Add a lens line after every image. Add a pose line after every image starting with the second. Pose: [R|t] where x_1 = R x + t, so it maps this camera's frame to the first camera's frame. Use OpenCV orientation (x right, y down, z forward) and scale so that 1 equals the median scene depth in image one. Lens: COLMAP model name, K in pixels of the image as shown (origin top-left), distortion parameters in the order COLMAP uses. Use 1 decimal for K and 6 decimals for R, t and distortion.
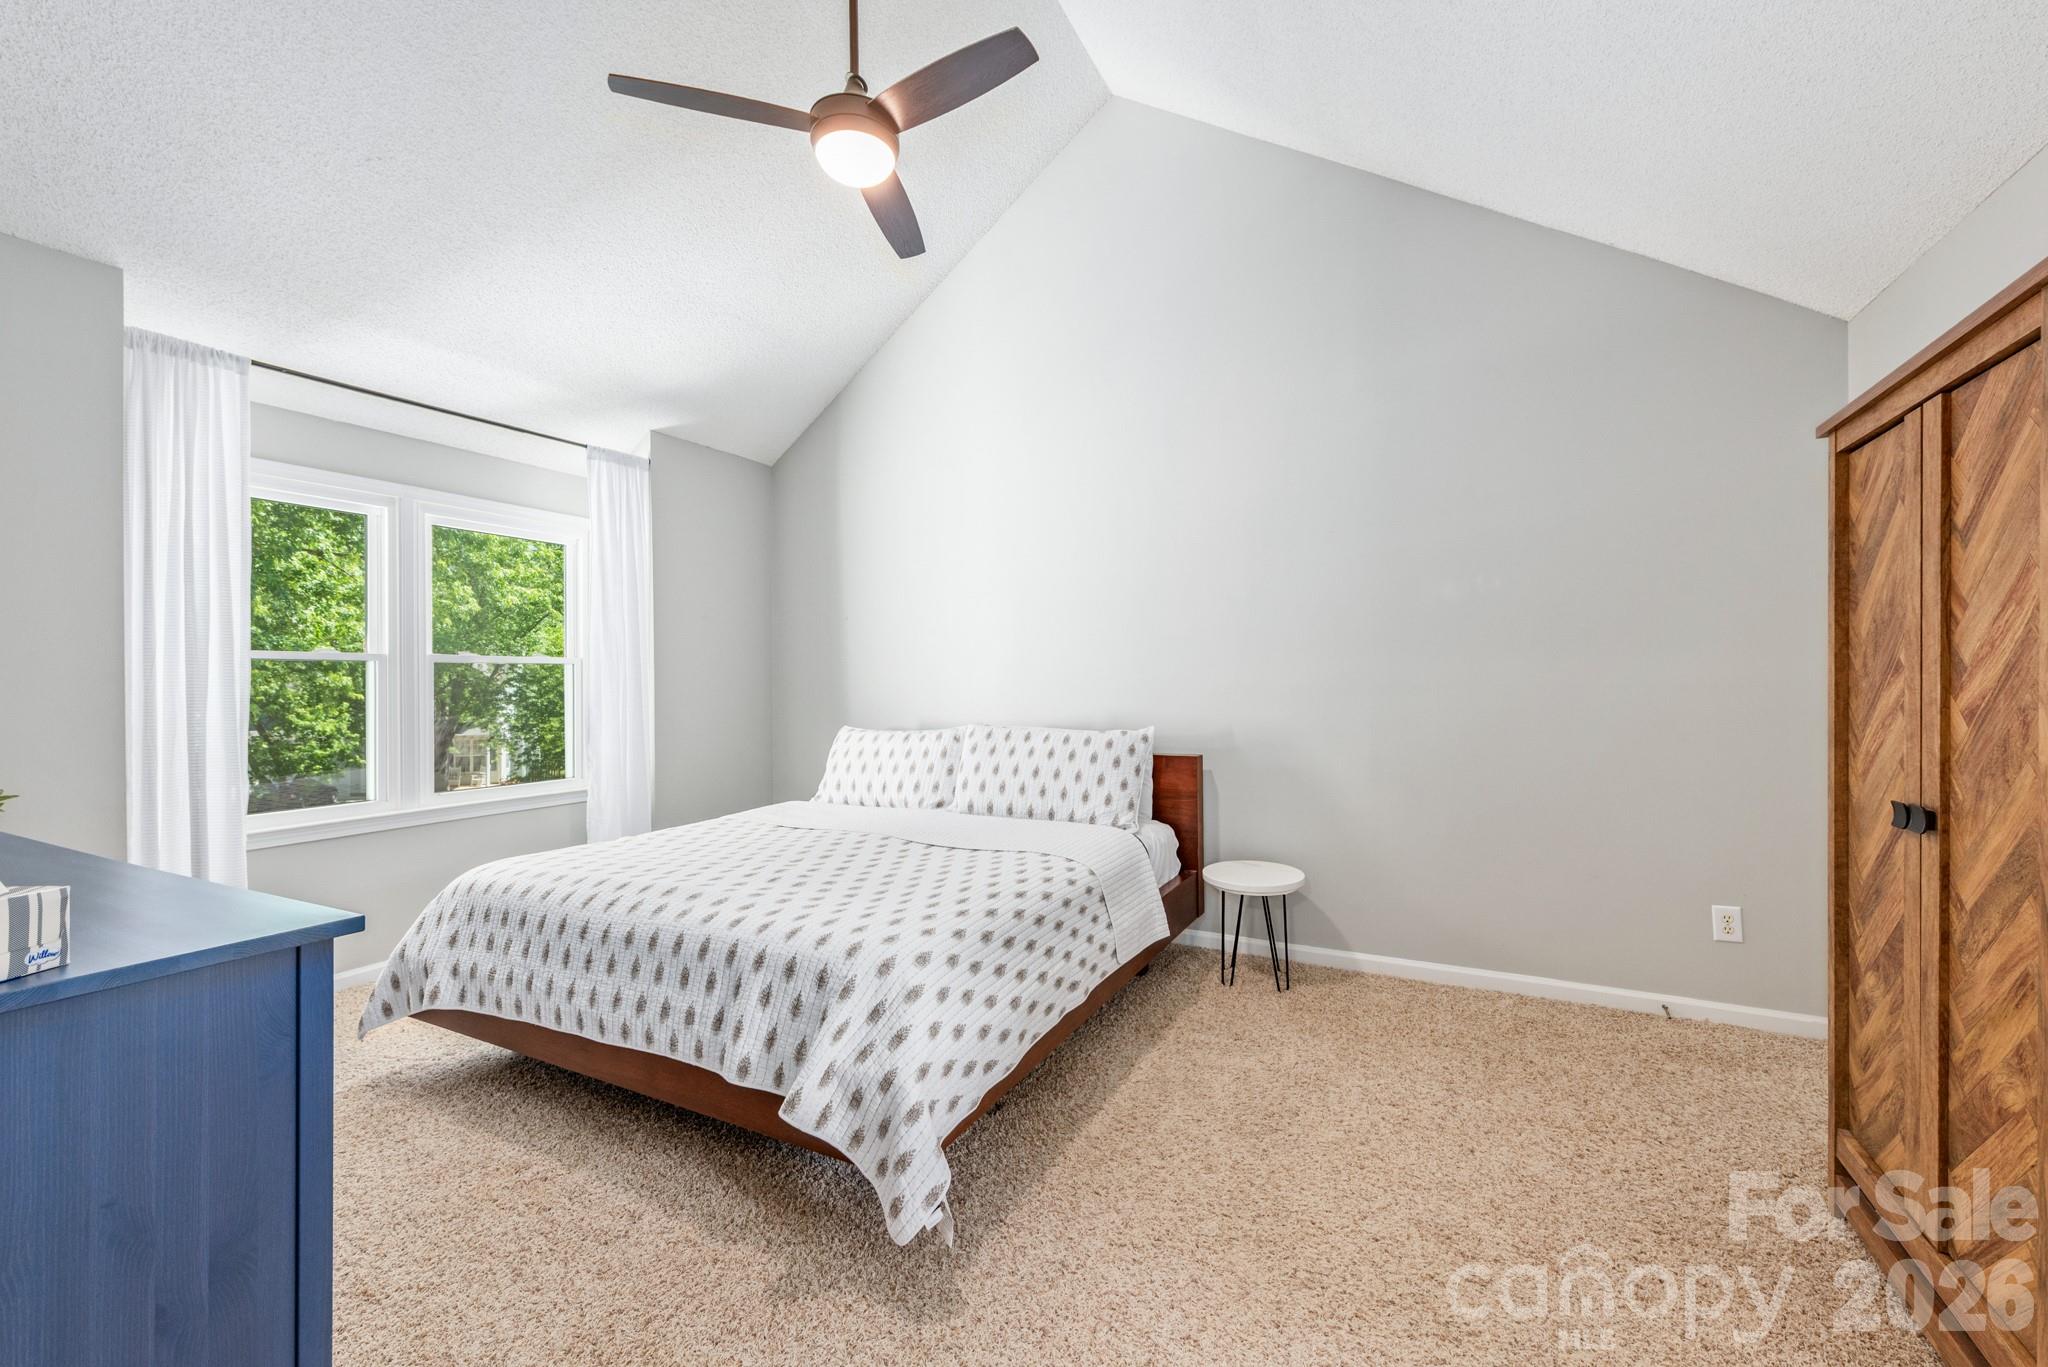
lens RADIAL K [[803.2, 0, 1028.9], [0, 803.2, 686.1], [0, 0, 1]] dist [0.007122, -0.000949]
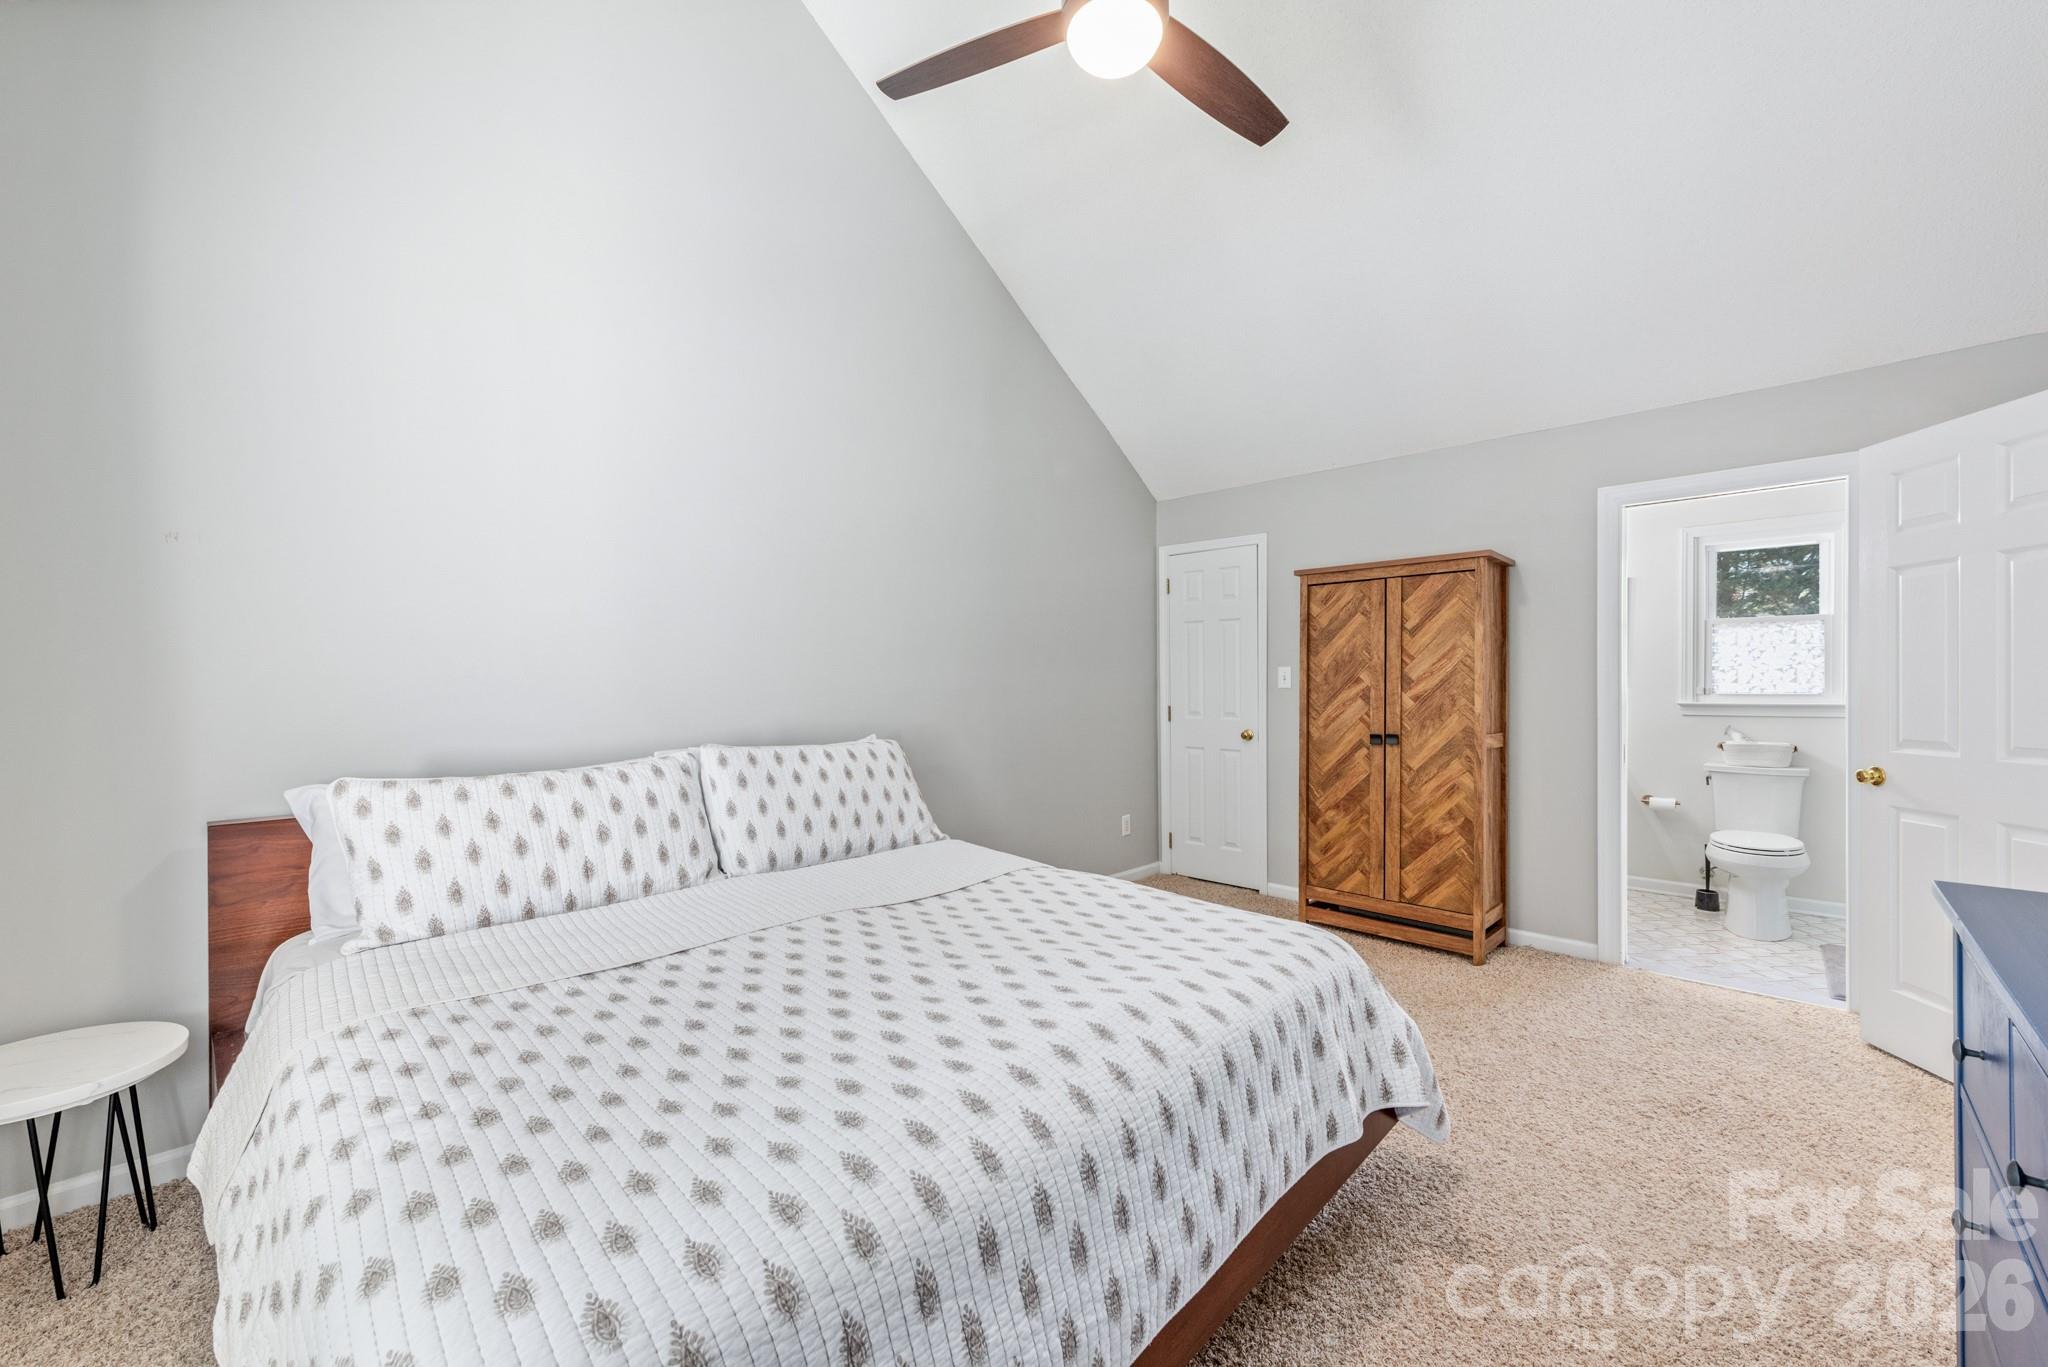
lens RADIAL K [[803.2, 0, 1028.9], [0, 803.2, 686.1], [0, 0, 1]] dist [0.007122, -0.000949]
pose [[0.255499, 0.006018, 0.966791, -1.428638], [0.004271, 0.999964, -0.007353, 0.006904], [-0.966800, 0.006007, 0.255464, 1.241635]]
